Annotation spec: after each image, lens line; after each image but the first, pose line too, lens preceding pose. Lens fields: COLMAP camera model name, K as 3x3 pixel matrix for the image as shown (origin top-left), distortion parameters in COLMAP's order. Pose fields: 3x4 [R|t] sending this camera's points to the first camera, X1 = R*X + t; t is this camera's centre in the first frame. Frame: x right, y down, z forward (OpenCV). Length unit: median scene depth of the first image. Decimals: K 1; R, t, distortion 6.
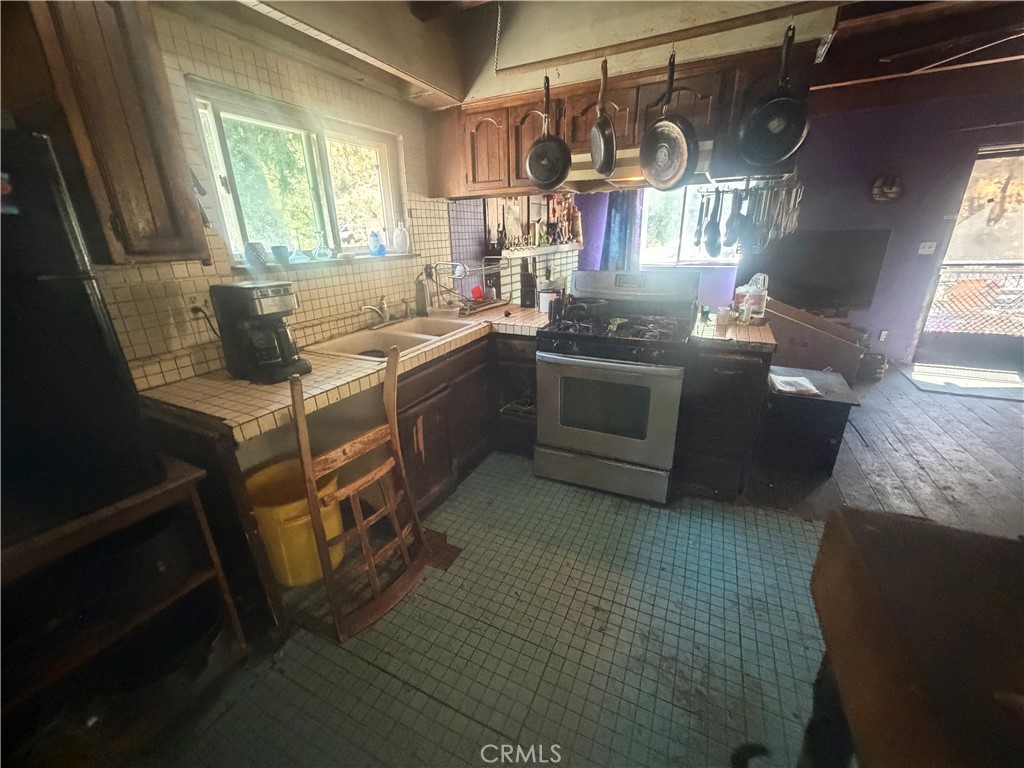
lens RADIAL K [[408.9, 0, 510.0], [0, 408.9, 383.4], [0, 0, 1]] dist [0.000970, 0.000081]
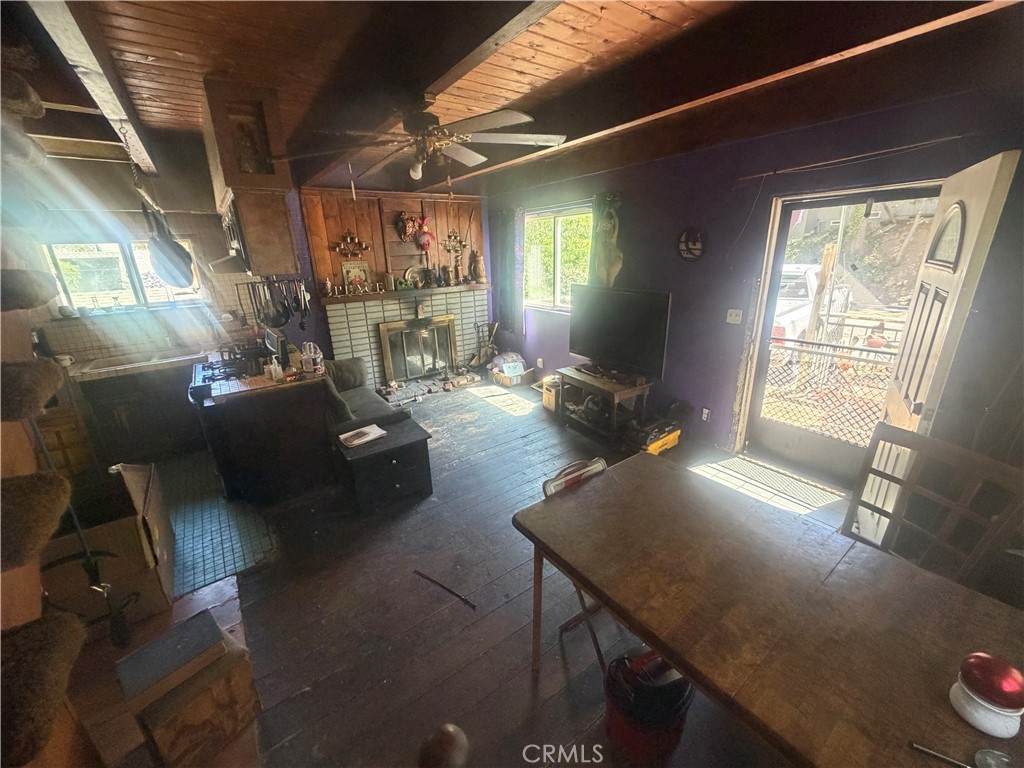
lens RADIAL K [[408.9, 0, 509.4], [0, 408.9, 383.4], [0, 0, 1]] dist [0.000970, 0.000081]
pose [[0.885565, 0.143248, -0.441876, 1.784993], [-0.148987, 0.988597, 0.021900, -0.266894], [0.439974, 0.046440, 0.896809, 0.138289]]
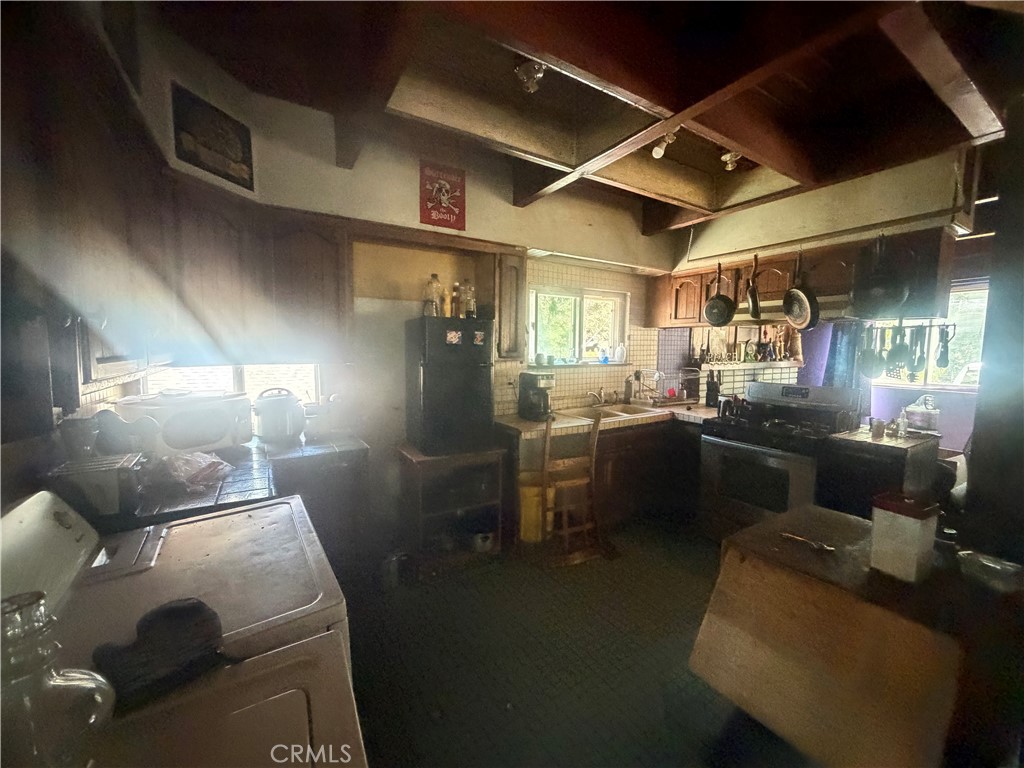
lens RADIAL K [[408.9, 0, 511.9], [0, 408.9, 381.6], [0, 0, 1]] dist [0.000970, 0.000081]
pose [[0.850511, 0.072298, -0.520964, 0.223927], [-0.203169, 0.958784, -0.198632, 0.155399], [0.485132, 0.274783, 0.830146, -0.507407]]
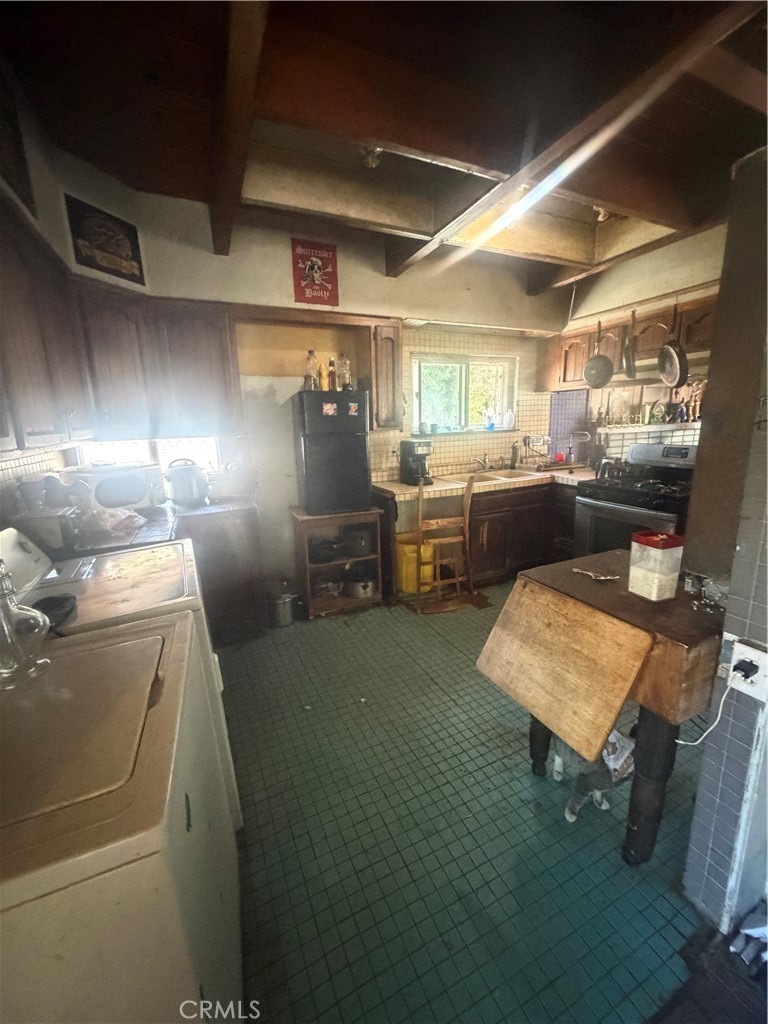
lens RADIAL K [[408.9, 0, 386.3], [0, 408.9, 508.5], [0, 0, 1]] dist [0.000970, 0.000081]
pose [[0.780921, 0.133007, -0.610305, 0.422619], [-0.202798, 0.978124, -0.046325, 0.165170], [0.590792, 0.159945, 0.790811, -0.516980]]
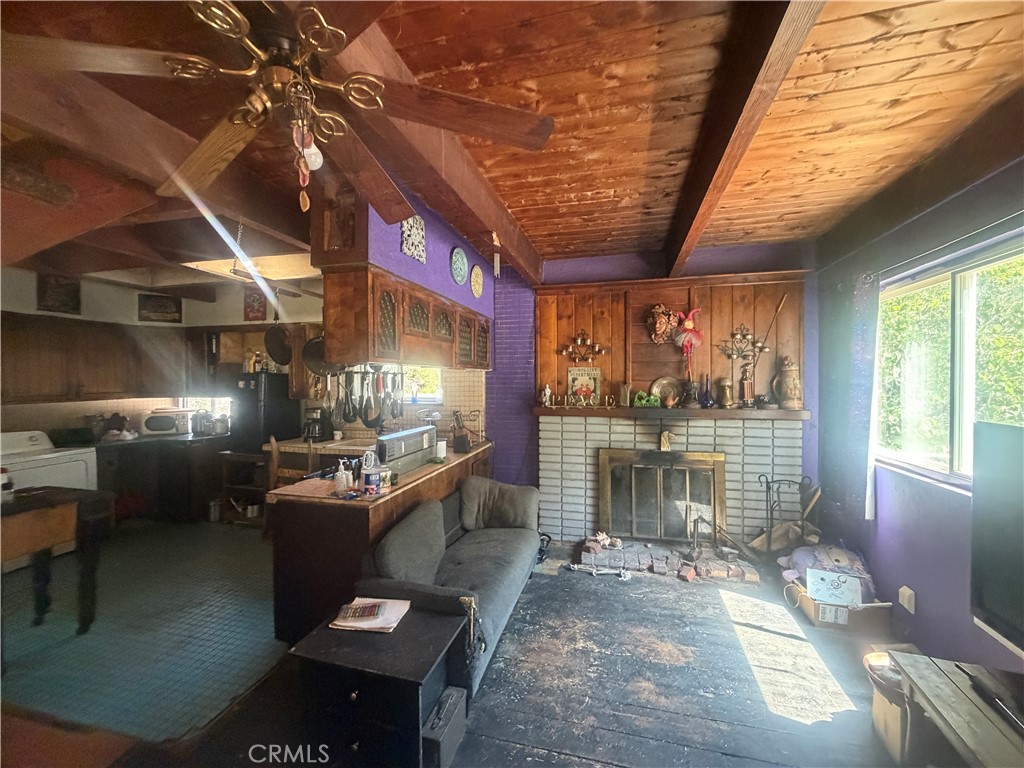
lens RADIAL K [[408.9, 0, 511.0], [0, 408.9, 383.9], [0, 0, 1]] dist [0.000970, 0.000081]
pose [[0.206830, 0.034254, -0.977777, 1.644591], [-0.333933, 0.941845, -0.037641, -0.499653], [0.919625, 0.334297, 0.206241, 1.068481]]
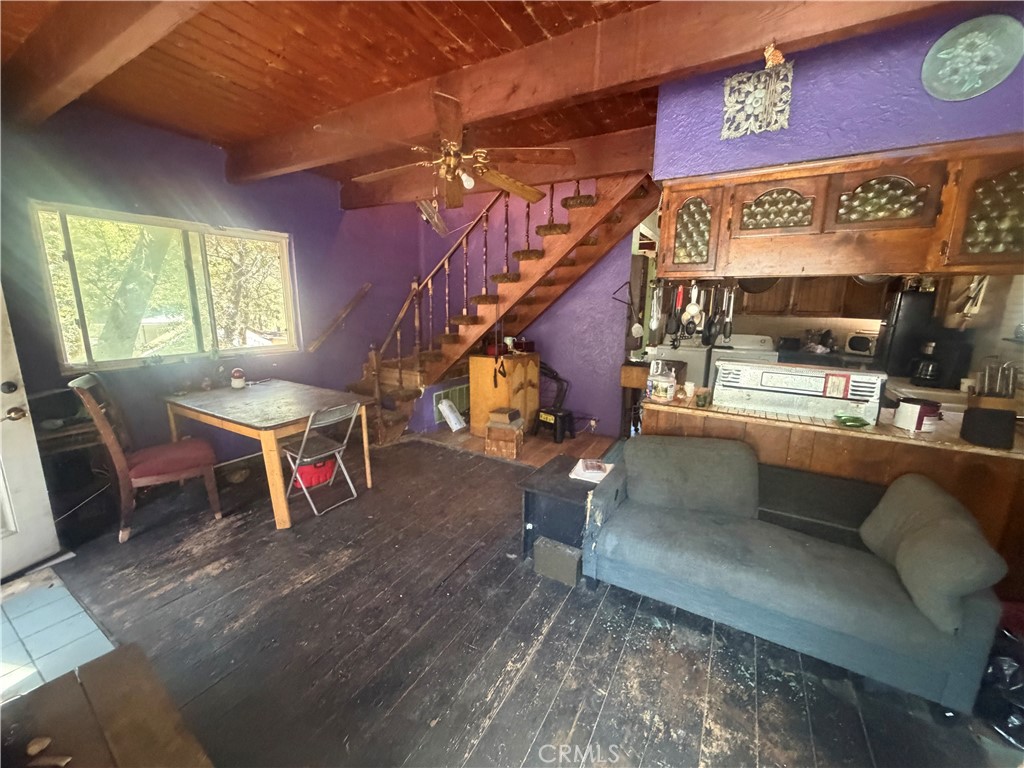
lens RADIAL K [[408.9, 0, 510.3], [0, 408.9, 383.0], [0, 0, 1]] dist [0.000970, 0.000081]
pose [[-0.998324, -0.003727, 0.057748, 0.951790], [0.026719, 0.855489, 0.517131, -0.786256], [-0.051330, 0.517807, -0.853956, 1.979347]]
